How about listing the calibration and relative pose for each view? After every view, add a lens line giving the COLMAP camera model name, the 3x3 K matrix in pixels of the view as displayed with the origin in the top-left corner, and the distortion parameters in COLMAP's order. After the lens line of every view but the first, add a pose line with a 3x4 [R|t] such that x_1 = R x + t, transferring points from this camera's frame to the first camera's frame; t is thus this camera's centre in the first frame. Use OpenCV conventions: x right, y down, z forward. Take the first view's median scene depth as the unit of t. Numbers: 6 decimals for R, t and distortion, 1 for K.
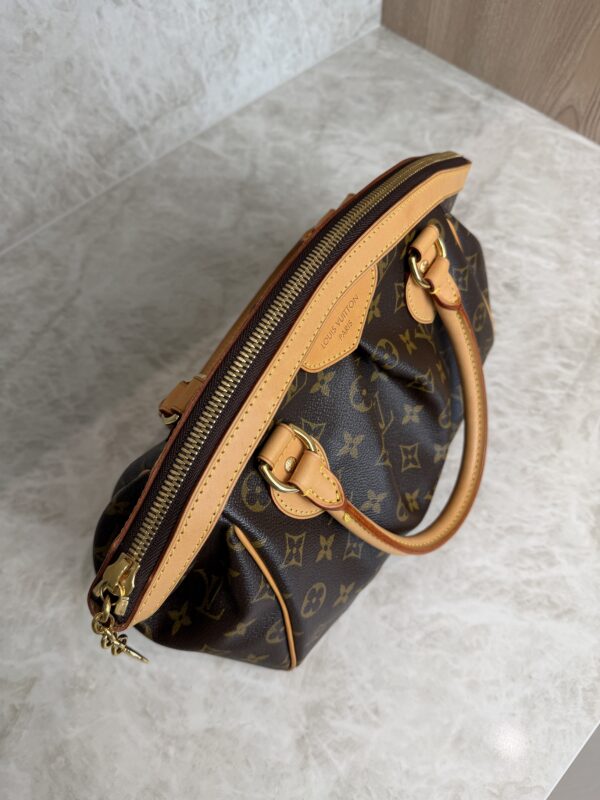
lens RADIAL K [[582.2, 0, 300.0], [0, 582.2, 400.0], [0, 0, 1]] dist [-0.034934, 0.009246]
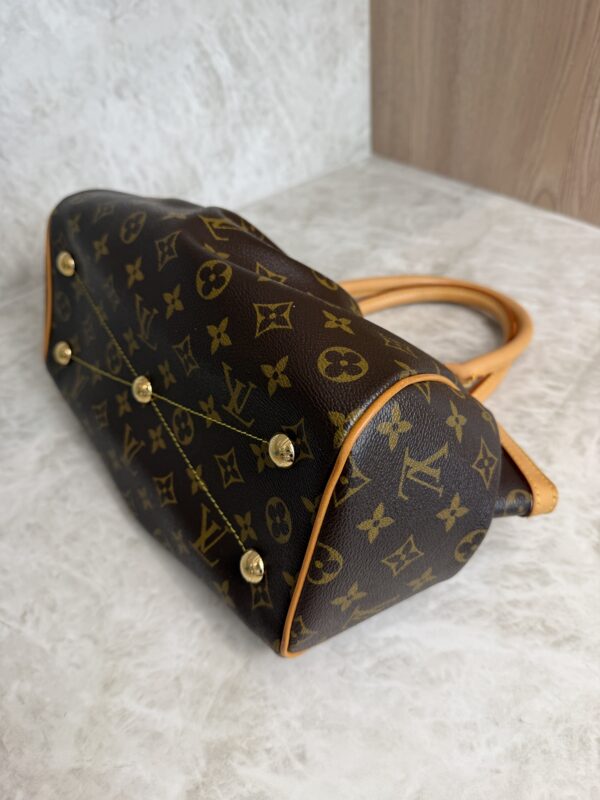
lens RADIAL K [[590.6, 0, 300.0], [0, 590.6, 401.8], [0, 0, 1]] dist [-0.043330, 0.009549]
pose [[0.996527, 0.000590, -0.083270, 0.168251], [-0.028930, 0.940140, -0.339557, 0.327405], [0.078085, 0.340787, 0.936892, 0.146851]]
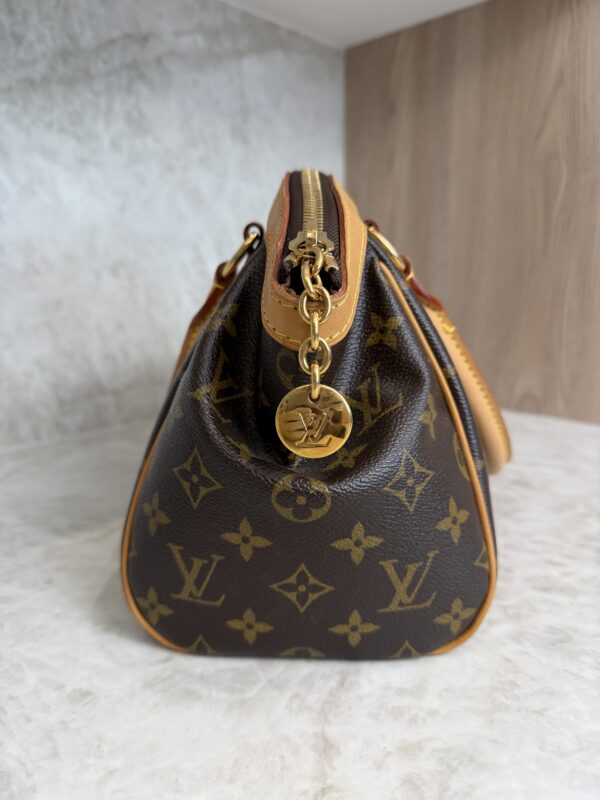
lens RADIAL K [[594.9, 0, 300.3], [0, 594.9, 402.4], [0, 0, 1]] dist [-0.048513, 0.009364]
pose [[0.999334, 0.010176, 0.035050, 0.023201], [0.020408, 0.640383, -0.767785, 0.473751], [-0.030259, 0.767988, 0.639748, 0.476152]]
